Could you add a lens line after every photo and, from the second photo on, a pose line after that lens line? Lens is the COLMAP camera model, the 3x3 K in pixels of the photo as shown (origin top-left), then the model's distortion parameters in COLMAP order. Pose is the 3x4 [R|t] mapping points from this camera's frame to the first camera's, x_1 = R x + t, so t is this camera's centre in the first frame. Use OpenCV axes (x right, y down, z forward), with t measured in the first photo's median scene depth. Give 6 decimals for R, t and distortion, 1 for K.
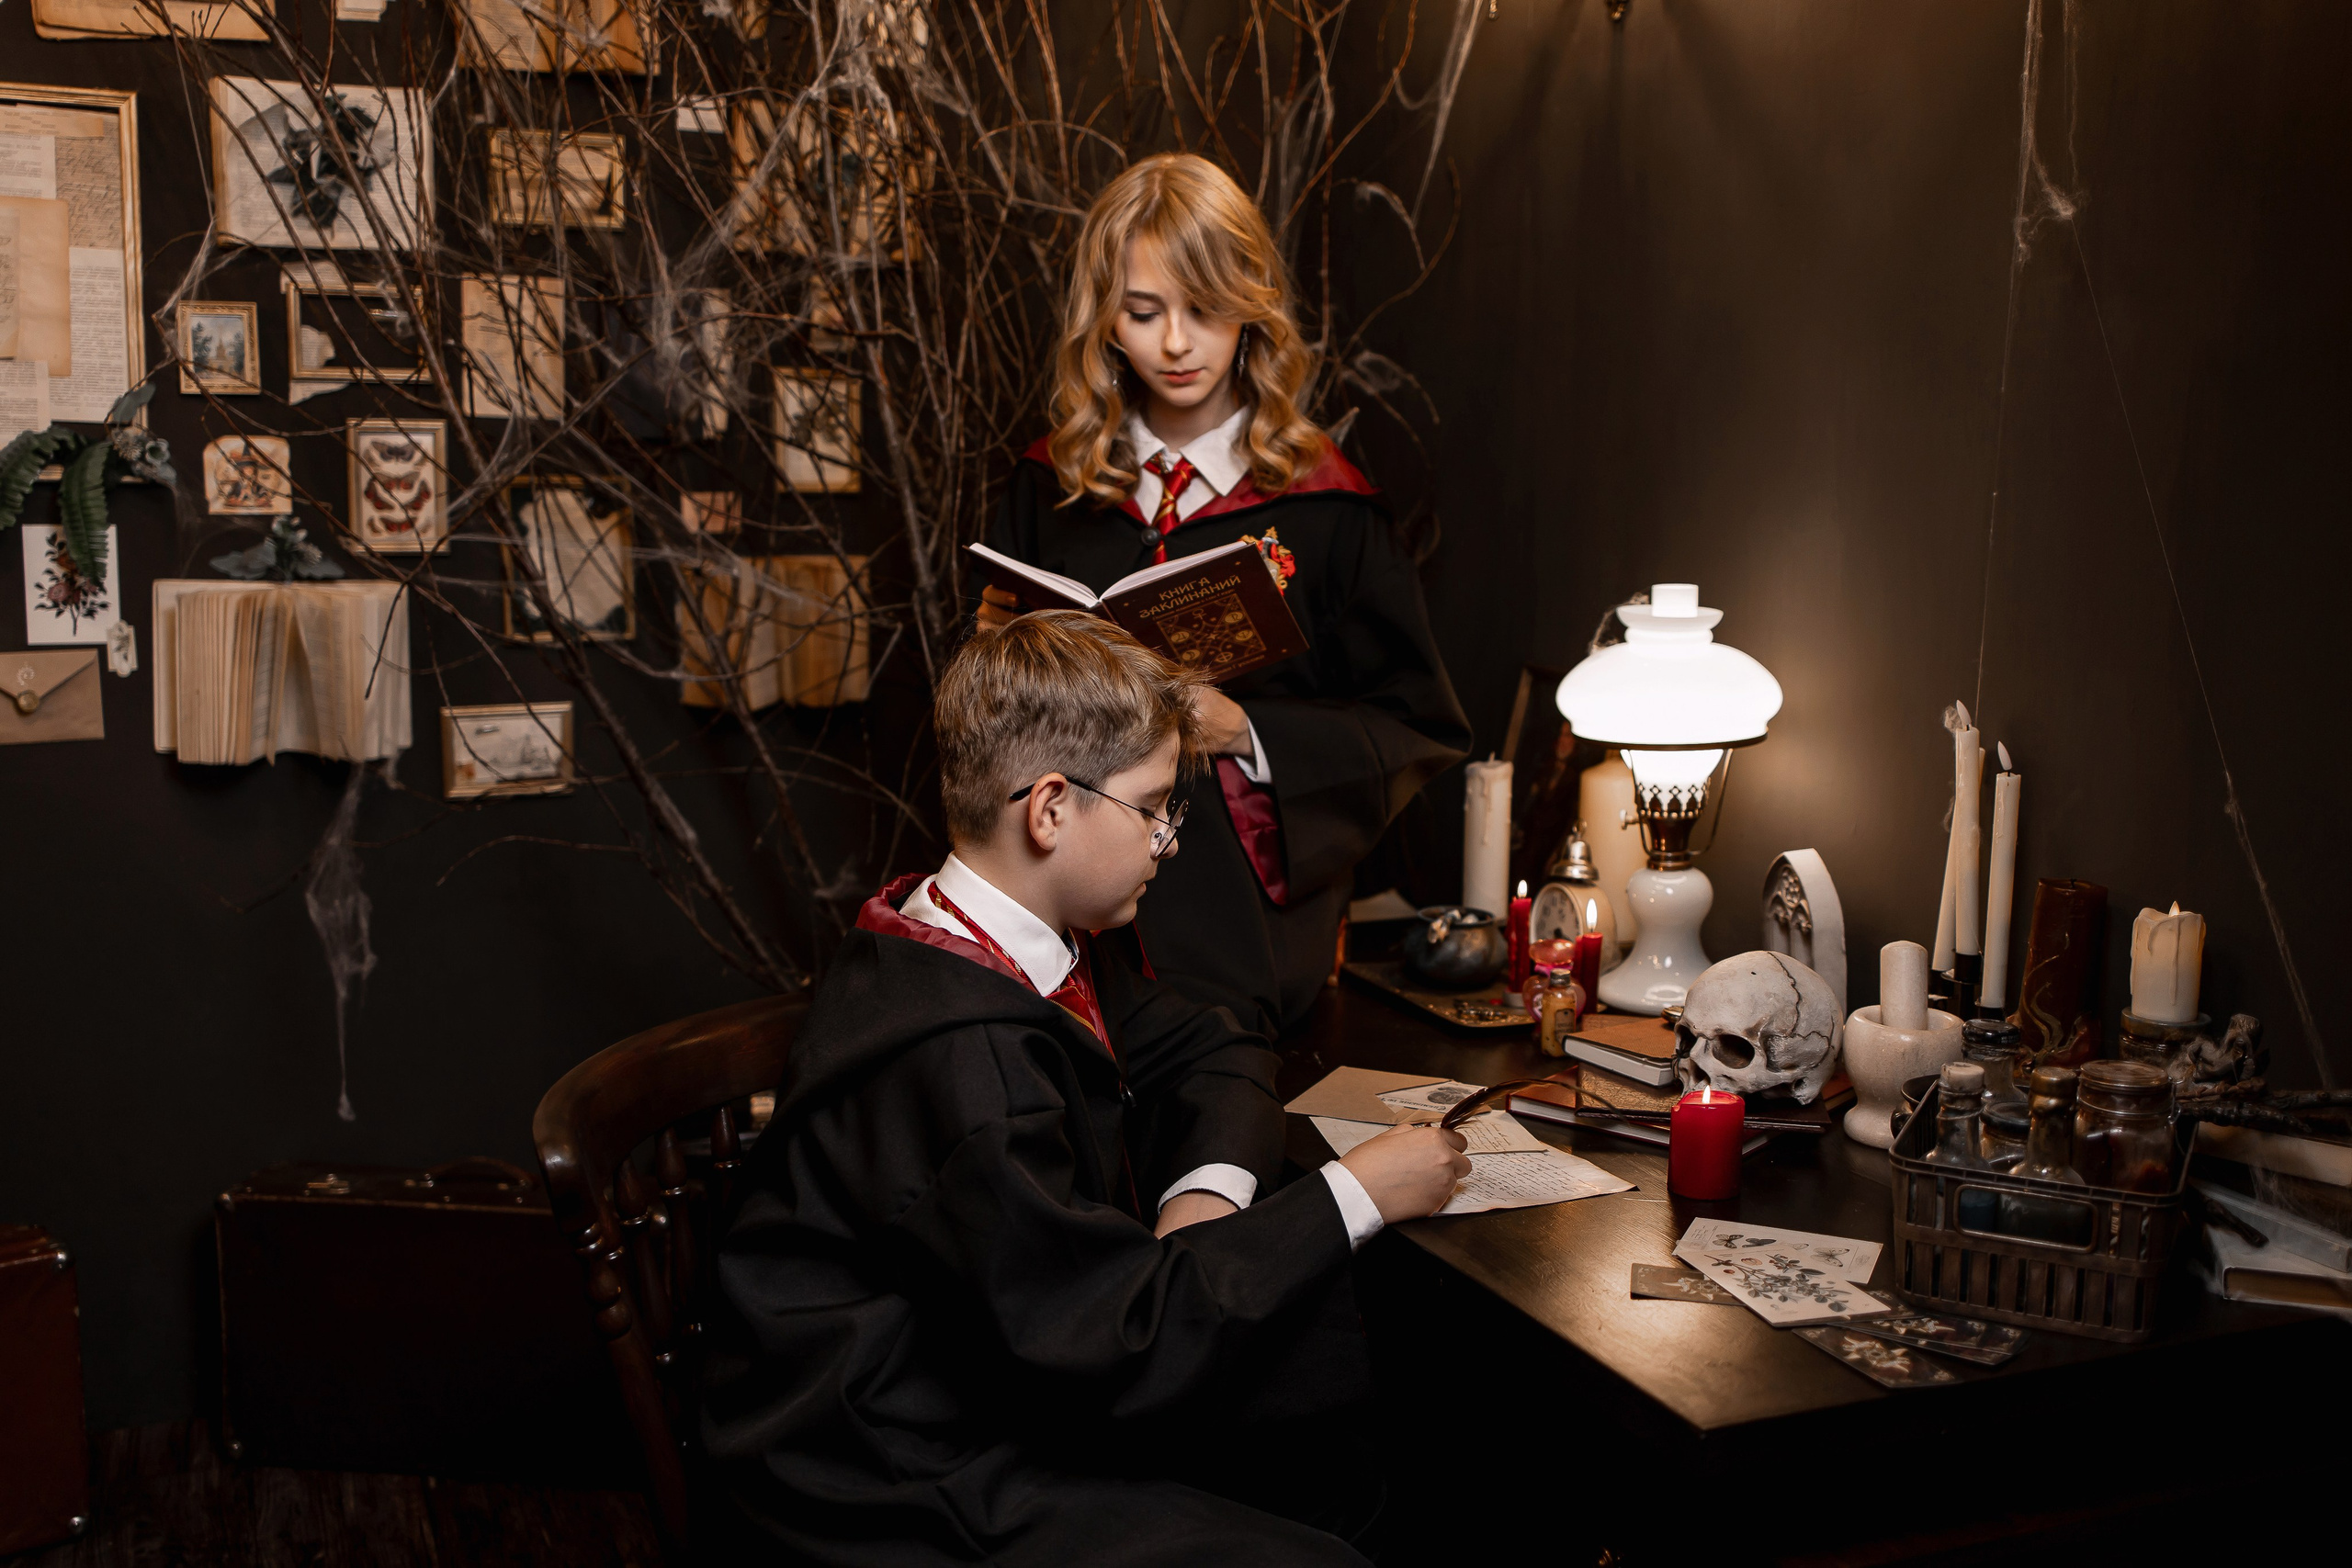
lens RADIAL K [[2333.8, 0, 1175.6], [0, 2333.8, 767.9], [0, 0, 1]] dist [0.013600, -0.011925]
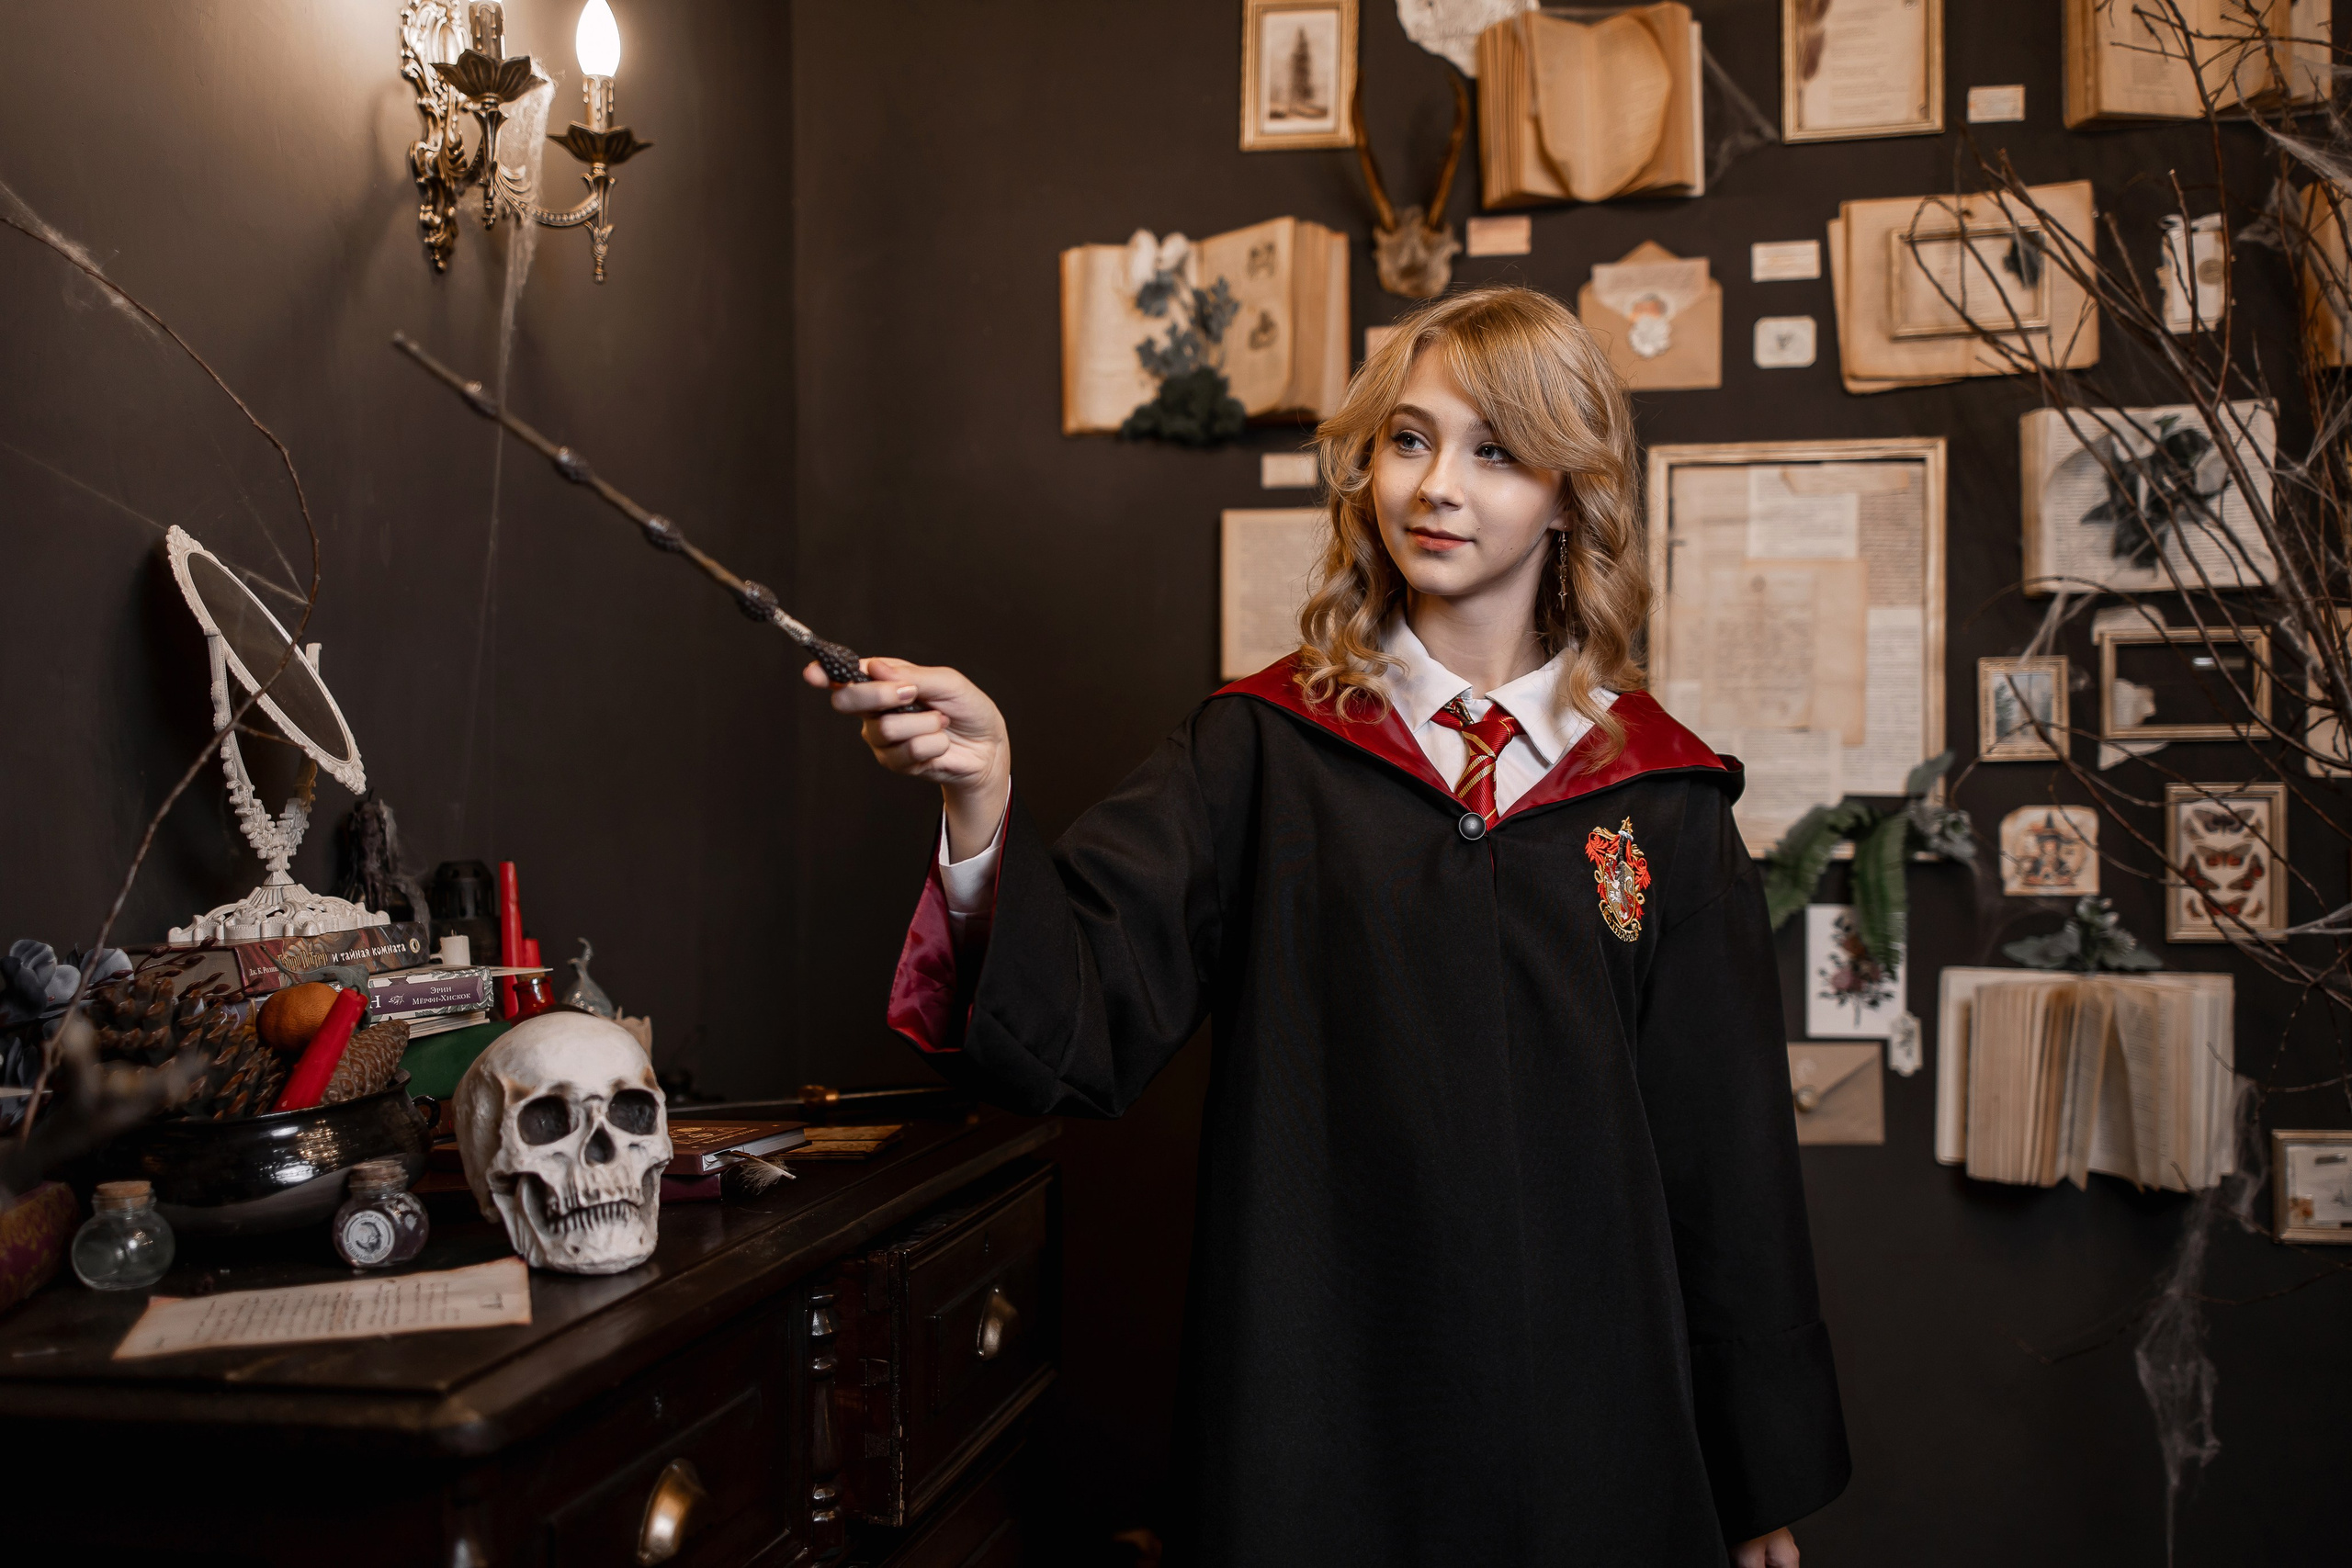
lens RADIAL K [[2327.0, 0, 1180.5], [0, 2327.0, 786.2], [0, 0, 1]] dist [0.011877, -0.006164]
pose [[0.818015, -0.024038, -0.574695, -0.166582], [-0.061205, 0.989817, -0.128519, -0.017414], [0.571932, 0.140305, 0.808213, 0.107426]]
